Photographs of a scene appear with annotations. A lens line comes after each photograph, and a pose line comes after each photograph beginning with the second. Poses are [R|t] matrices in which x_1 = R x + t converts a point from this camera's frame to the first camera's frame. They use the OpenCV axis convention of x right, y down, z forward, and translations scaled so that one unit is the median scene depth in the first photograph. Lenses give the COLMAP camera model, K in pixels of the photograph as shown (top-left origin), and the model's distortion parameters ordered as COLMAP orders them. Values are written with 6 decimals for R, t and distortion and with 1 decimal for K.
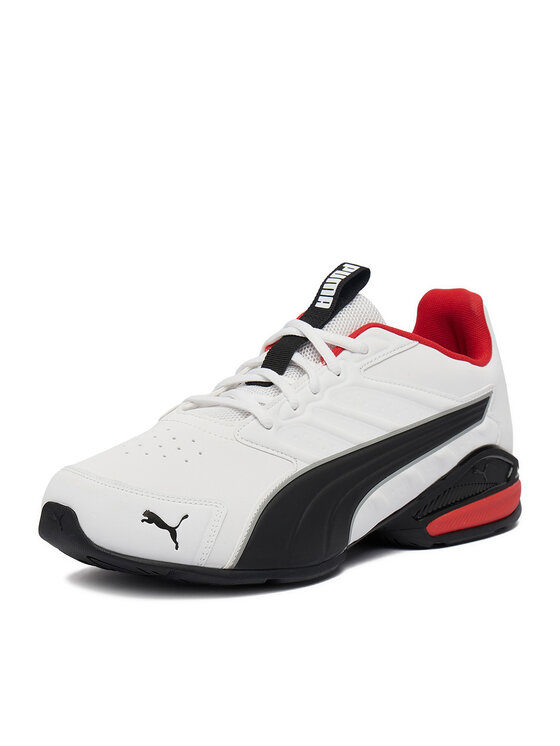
lens RADIAL K [[1775.9, 0, 280.0], [0, 1775.9, 373.0], [0, 0, 1]] dist [-0.009878, -0.019509]
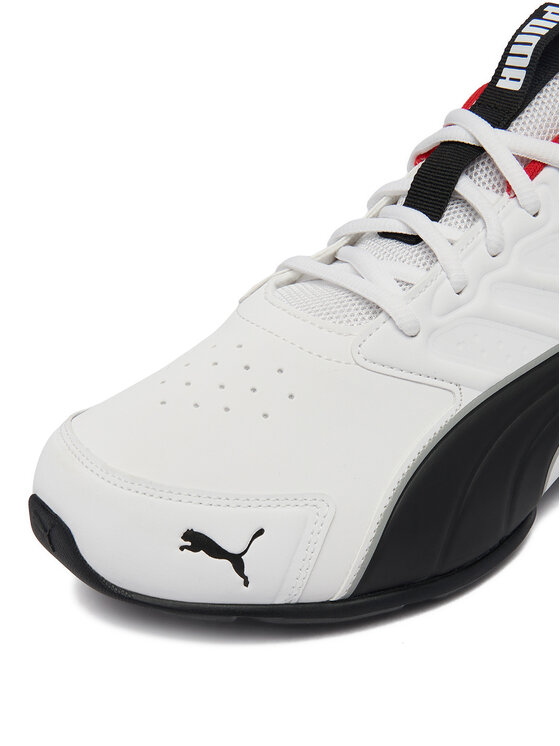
lens RADIAL K [[811.6, 0, 280.0], [0, 811.6, 373.0], [0, 0, 1]] dist [-0.075738, 0.008153]
pose [[0.980310, 0.017881, -0.196653, 0.003137], [0.062921, 0.915693, 0.396923, -0.063556], [0.187171, -0.401481, 0.896538, 0.734608]]
